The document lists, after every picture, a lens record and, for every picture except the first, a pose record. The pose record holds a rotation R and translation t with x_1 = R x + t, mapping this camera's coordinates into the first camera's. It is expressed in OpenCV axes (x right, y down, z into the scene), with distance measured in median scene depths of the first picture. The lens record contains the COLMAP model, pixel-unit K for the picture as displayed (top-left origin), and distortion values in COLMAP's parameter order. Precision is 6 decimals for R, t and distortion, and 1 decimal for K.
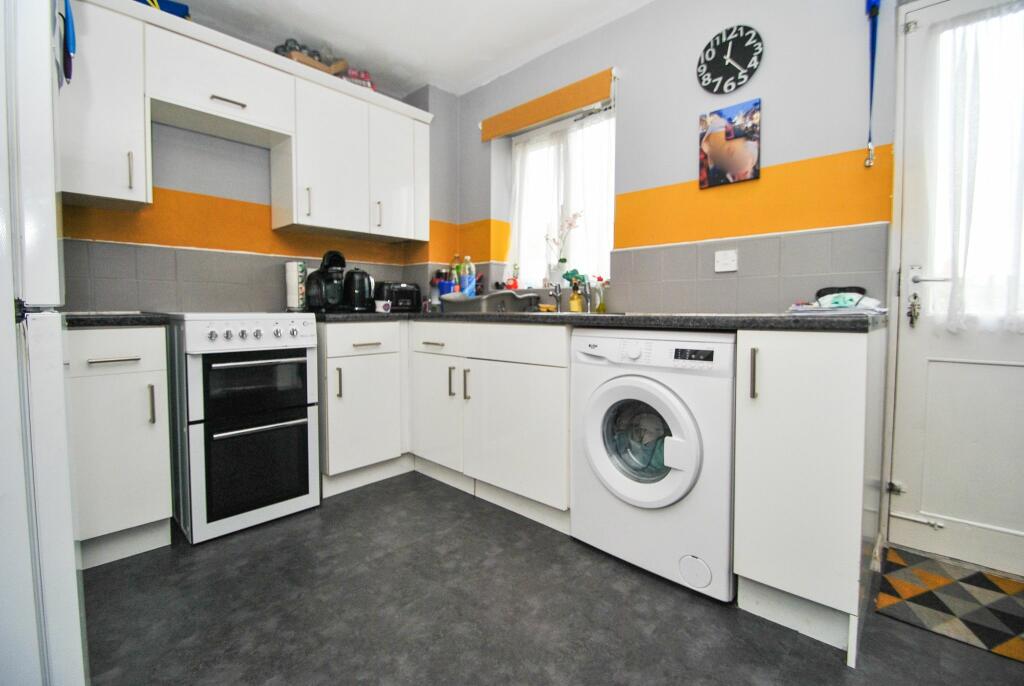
lens RADIAL K [[452.0, 0, 509.4], [0, 452.0, 329.3], [0, 0, 1]] dist [-0.001532, -0.000128]
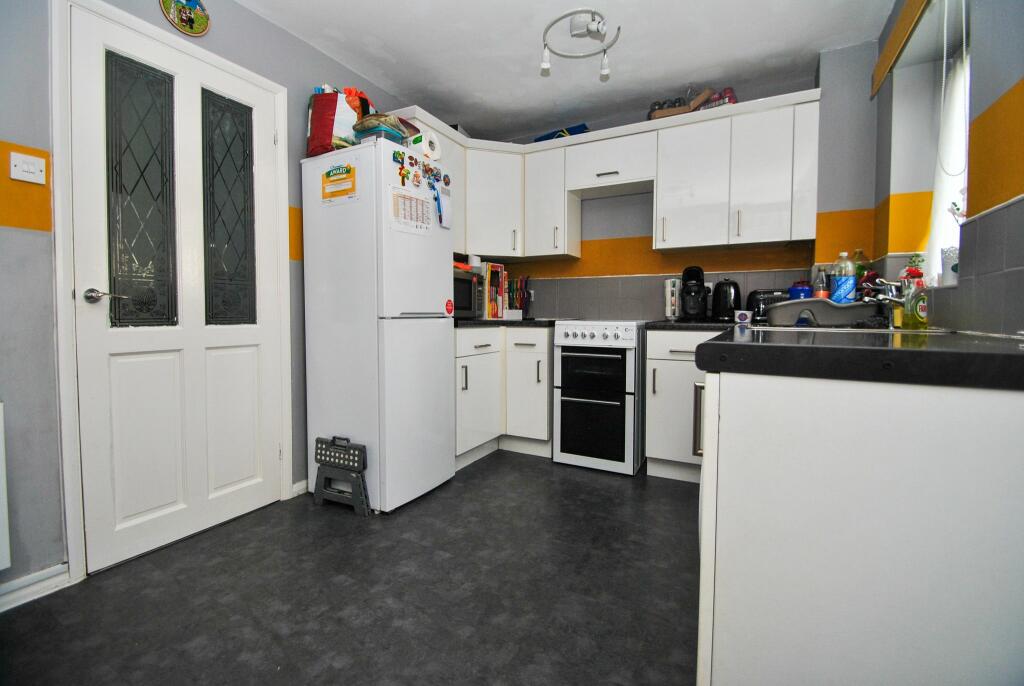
lens RADIAL K [[452.0, 0, 509.4], [0, 452.0, 329.3], [0, 0, 1]] dist [-0.001532, -0.000128]
pose [[0.257438, 0.033302, -0.965721, 0.697022], [-0.047983, 0.998614, 0.021645, -0.025309], [0.965103, 0.040766, 0.258679, 0.338672]]
